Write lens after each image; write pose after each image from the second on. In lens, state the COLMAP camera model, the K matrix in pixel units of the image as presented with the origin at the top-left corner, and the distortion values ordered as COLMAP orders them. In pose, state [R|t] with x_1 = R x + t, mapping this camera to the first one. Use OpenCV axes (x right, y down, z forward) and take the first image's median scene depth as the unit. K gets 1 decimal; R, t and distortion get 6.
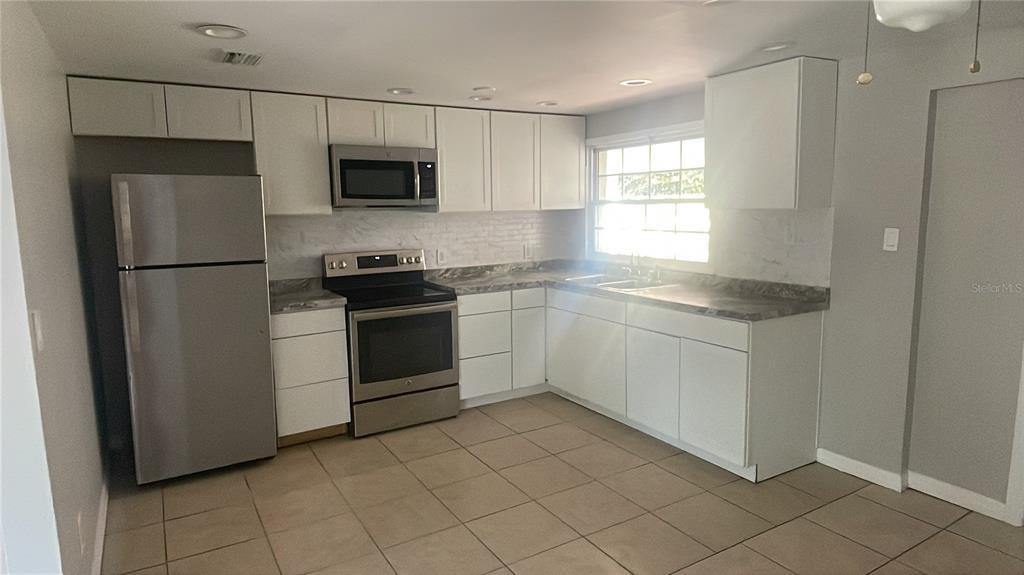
lens RADIAL K [[606.1, 0, 516.5], [0, 606.1, 286.0], [0, 0, 1]] dist [0.043175, -0.007212]
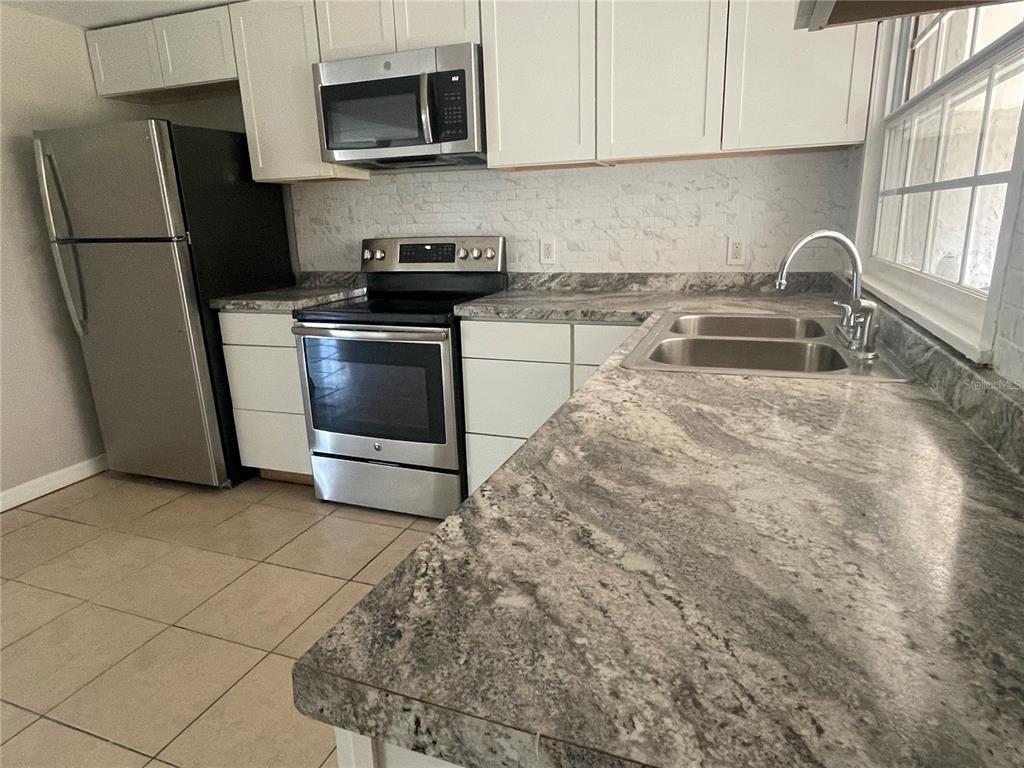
lens RADIAL K [[623.9, 0, 501.2], [0, 623.9, 389.1], [0, 0, 1]] dist [0.008766, -0.003585]
pose [[0.609022, 0.209062, -0.765105, 0.379095], [-0.086604, 0.976397, 0.197860, -0.039132], [0.788411, -0.054240, 0.612753, 0.678689]]
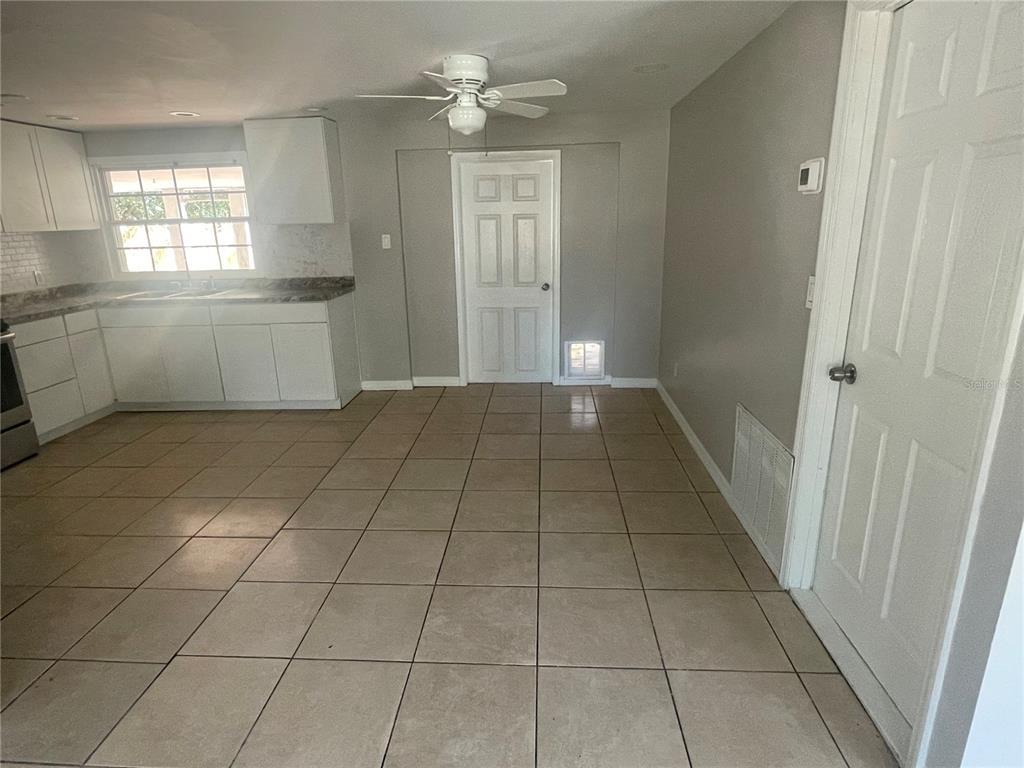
lens RADIAL K [[569.7, 0, 504.7], [0, 569.7, 379.1], [0, 0, 1]] dist [-0.004824, 0.002653]
pose [[0.580102, -0.225131, 0.782814, -0.354331], [0.128337, 0.974304, 0.185098, 0.030906], [-0.804370, -0.006912, 0.594088, -0.118596]]
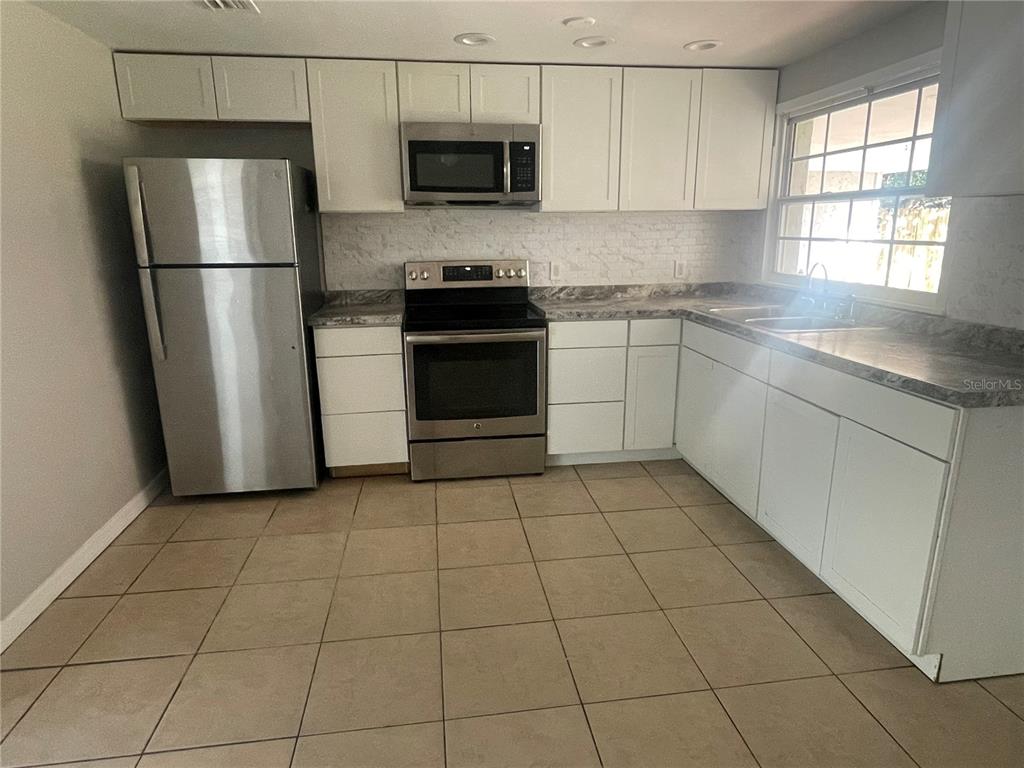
lens RADIAL K [[623.9, 0, 510.6], [0, 623.9, 382.3], [0, 0, 1]] dist [0.008766, -0.003585]
pose [[0.917872, 0.105337, -0.382642, 0.168235], [-0.059801, 0.989834, 0.129041, -0.007398], [0.392345, -0.095561, 0.914841, 0.254180]]
